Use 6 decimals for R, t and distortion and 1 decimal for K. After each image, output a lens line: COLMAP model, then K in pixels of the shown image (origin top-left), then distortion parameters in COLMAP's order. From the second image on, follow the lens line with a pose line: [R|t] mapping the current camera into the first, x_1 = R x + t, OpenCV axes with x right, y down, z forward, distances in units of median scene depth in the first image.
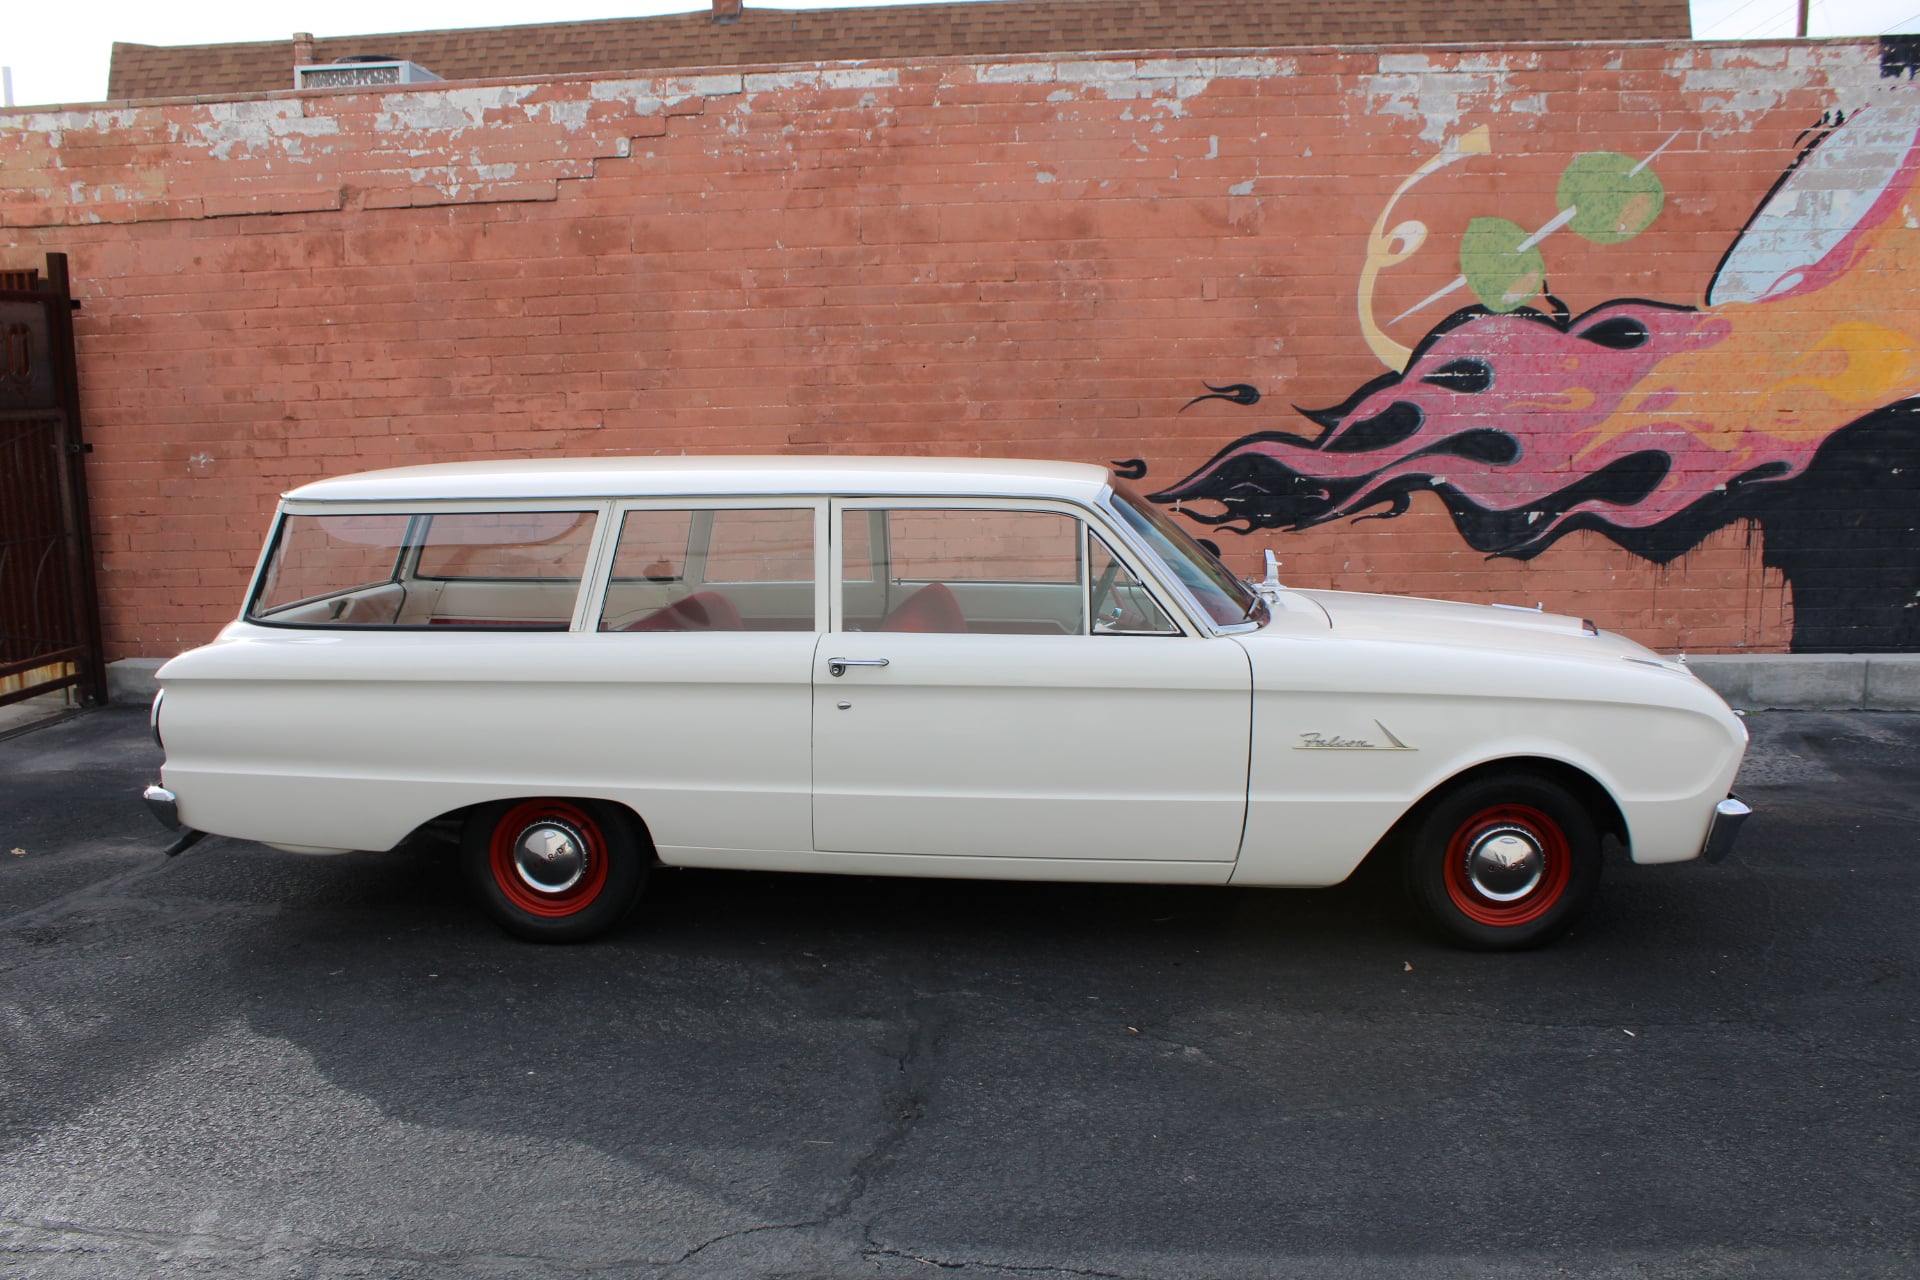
lens RADIAL K [[1593.2, 0, 955.8], [0, 1593.2, 639.7], [0, 0, 1]] dist [-0.157574, 0.144700]
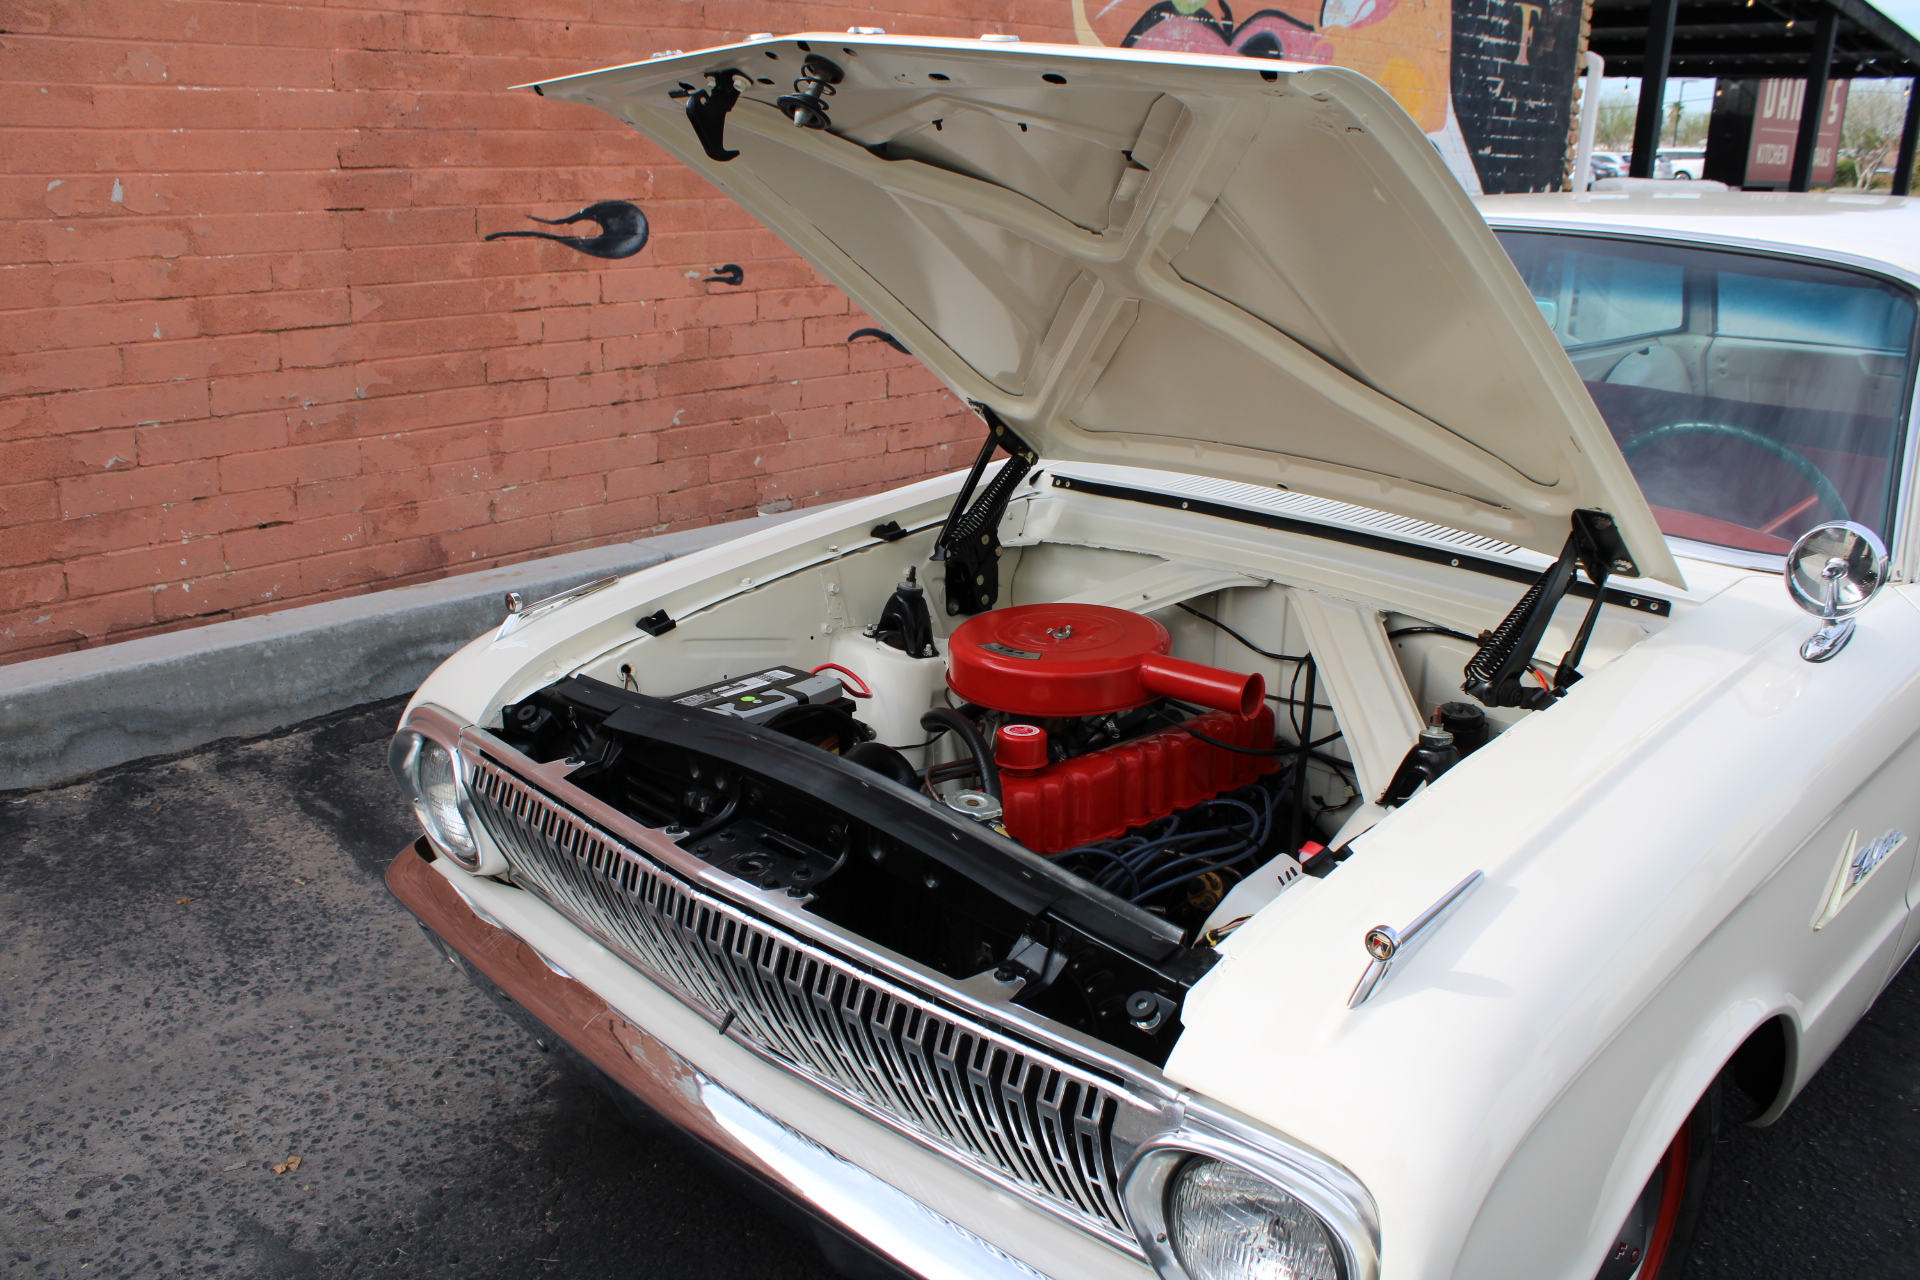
lens RADIAL K [[1587.7, 0, 945.9], [0, 1587.7, 633.0], [0, 0, 1]] dist [-0.152588, 0.112215]
pose [[0.639105, -0.199107, 0.742901, -0.380707], [0.083162, 0.978137, 0.190610, -0.058383], [-0.764611, -0.060039, 0.641690, 0.547880]]
